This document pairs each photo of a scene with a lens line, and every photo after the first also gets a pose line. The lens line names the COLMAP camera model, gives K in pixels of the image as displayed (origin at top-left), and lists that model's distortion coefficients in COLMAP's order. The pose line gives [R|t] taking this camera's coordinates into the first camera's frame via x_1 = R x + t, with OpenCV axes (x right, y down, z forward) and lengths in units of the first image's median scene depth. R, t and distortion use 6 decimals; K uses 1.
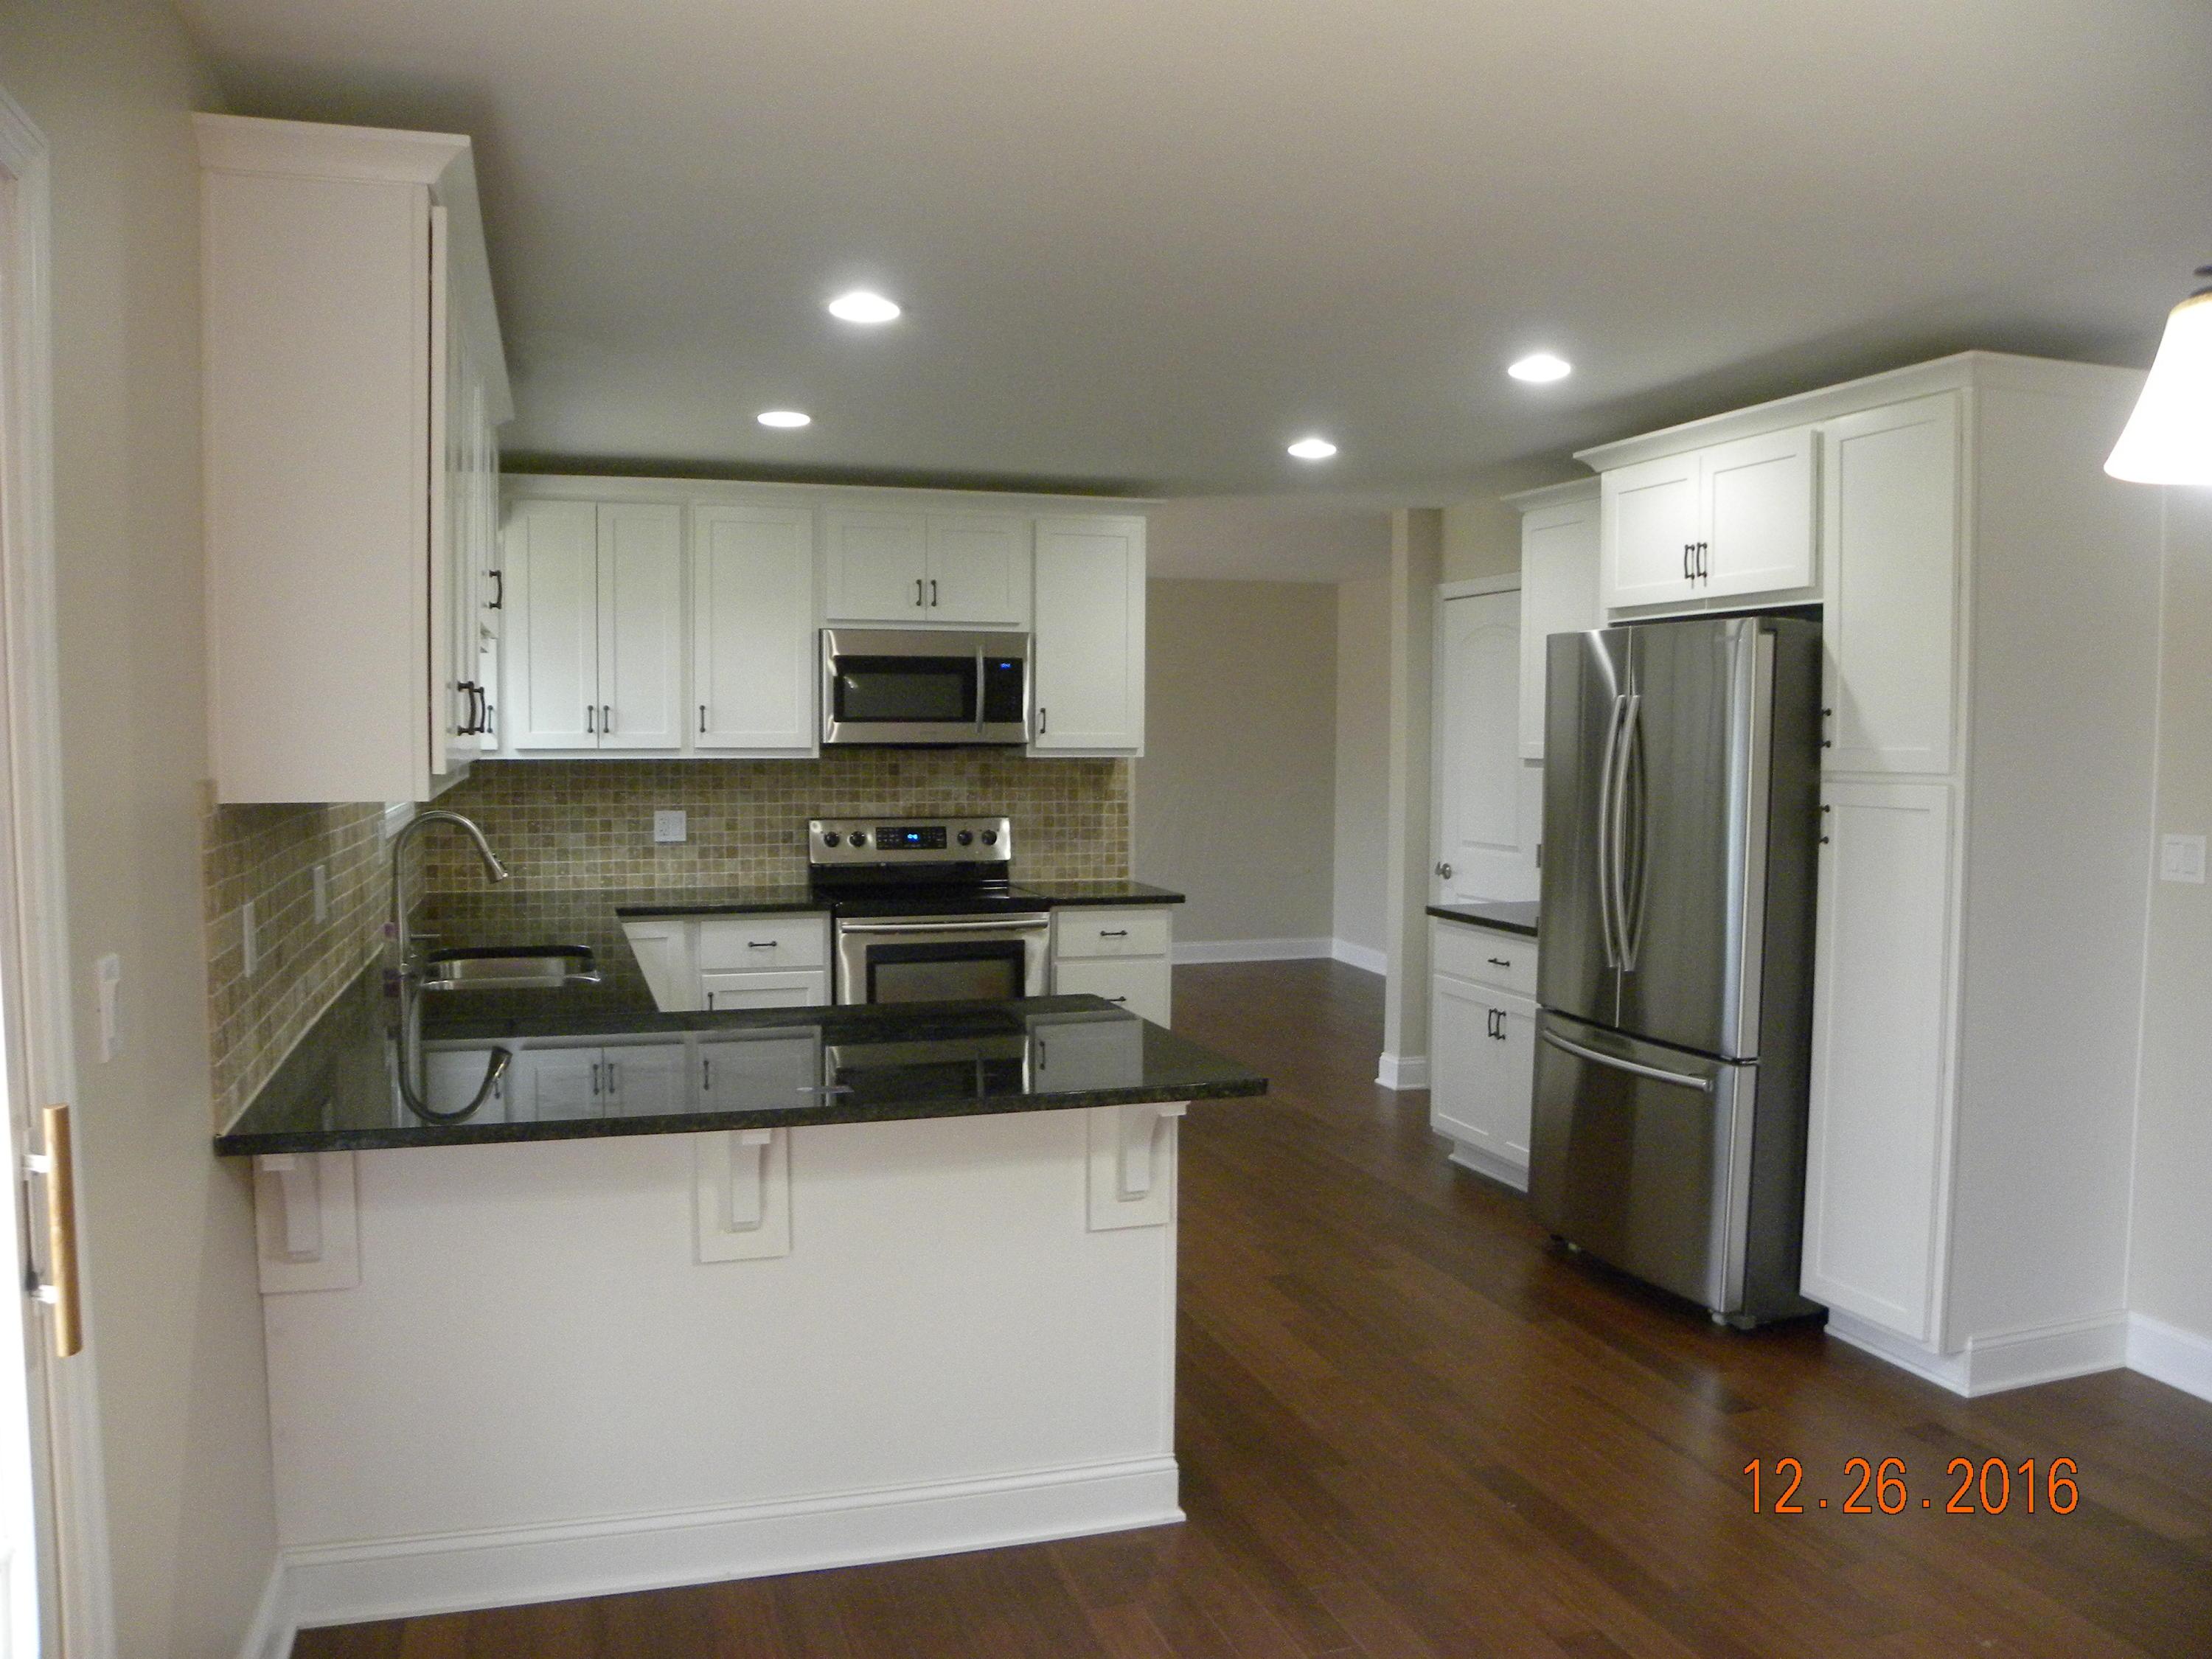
lens RADIAL K [[1688.3, 0, 1104.4], [0, 1688.3, 854.7], [0, 0, 1]] dist [-0.093139, 0.004412]
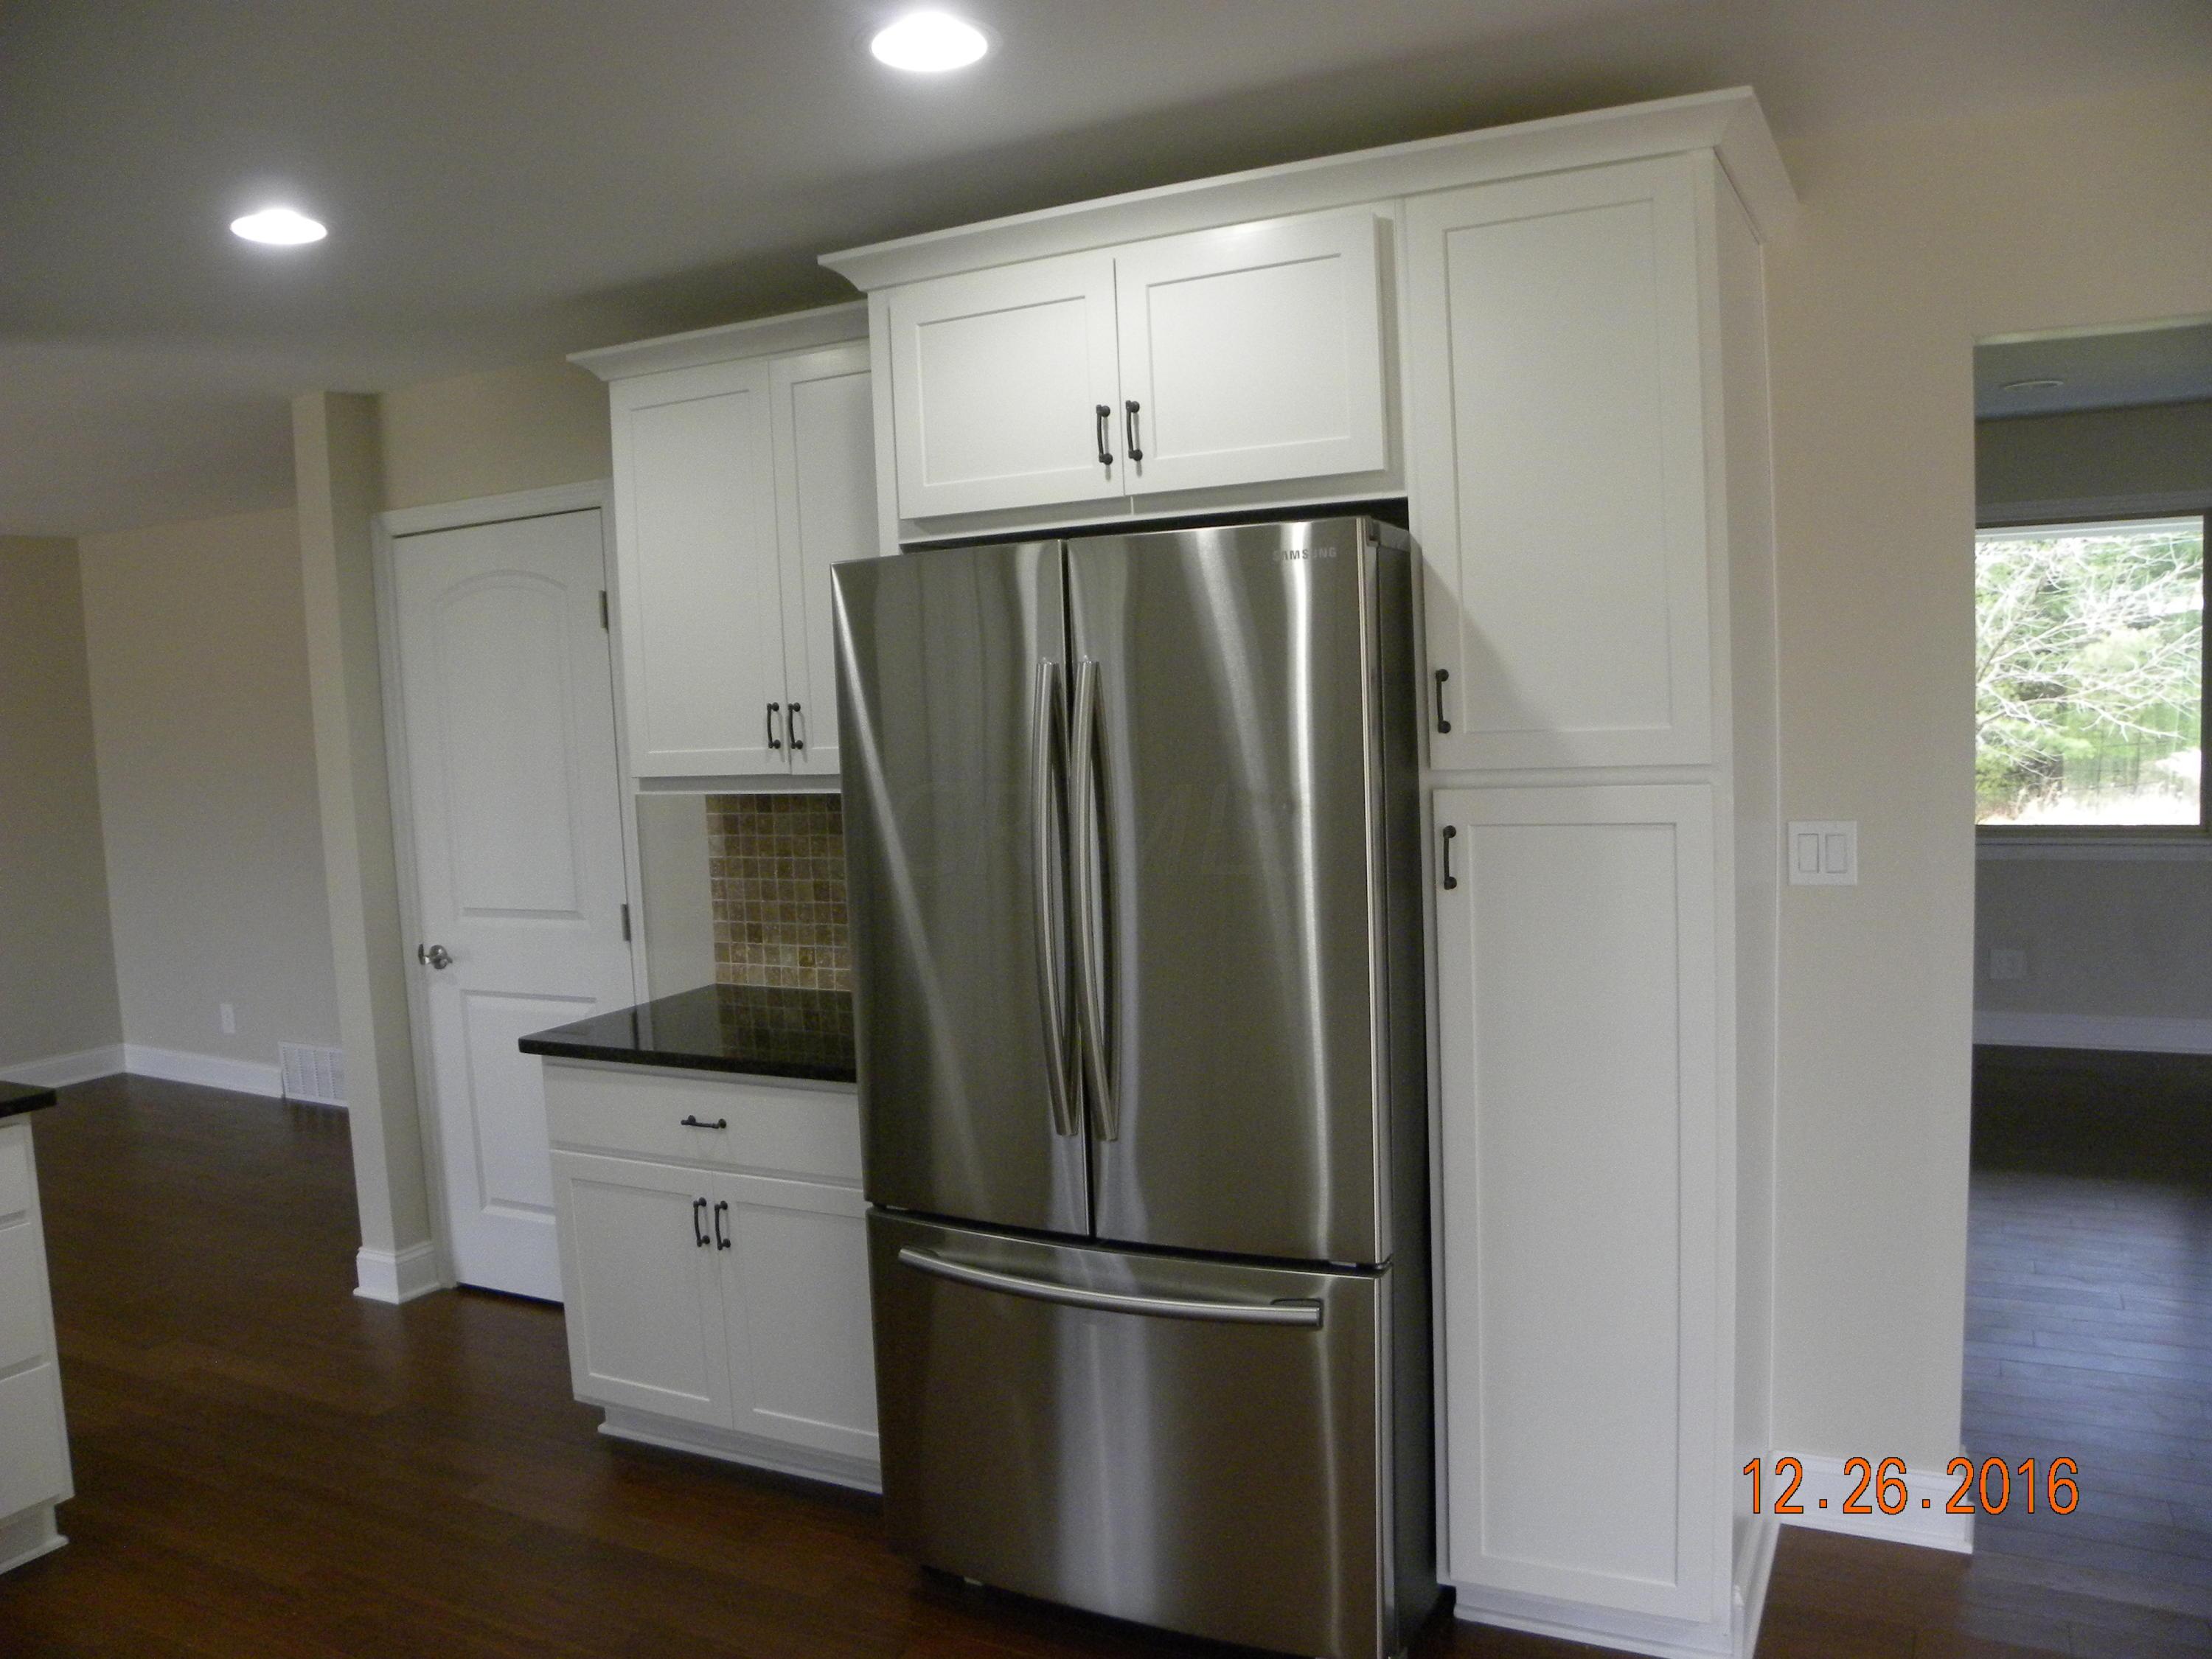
lens RADIAL K [[1688.3, 0, 1104.4], [0, 1688.3, 854.7], [0, 0, 1]] dist [-0.093139, 0.004412]
pose [[0.720148, -0.105262, 0.685789, -0.029272], [0.098835, 0.993908, 0.048768, -0.021897], [-0.686745, 0.032660, 0.726164, 0.223048]]
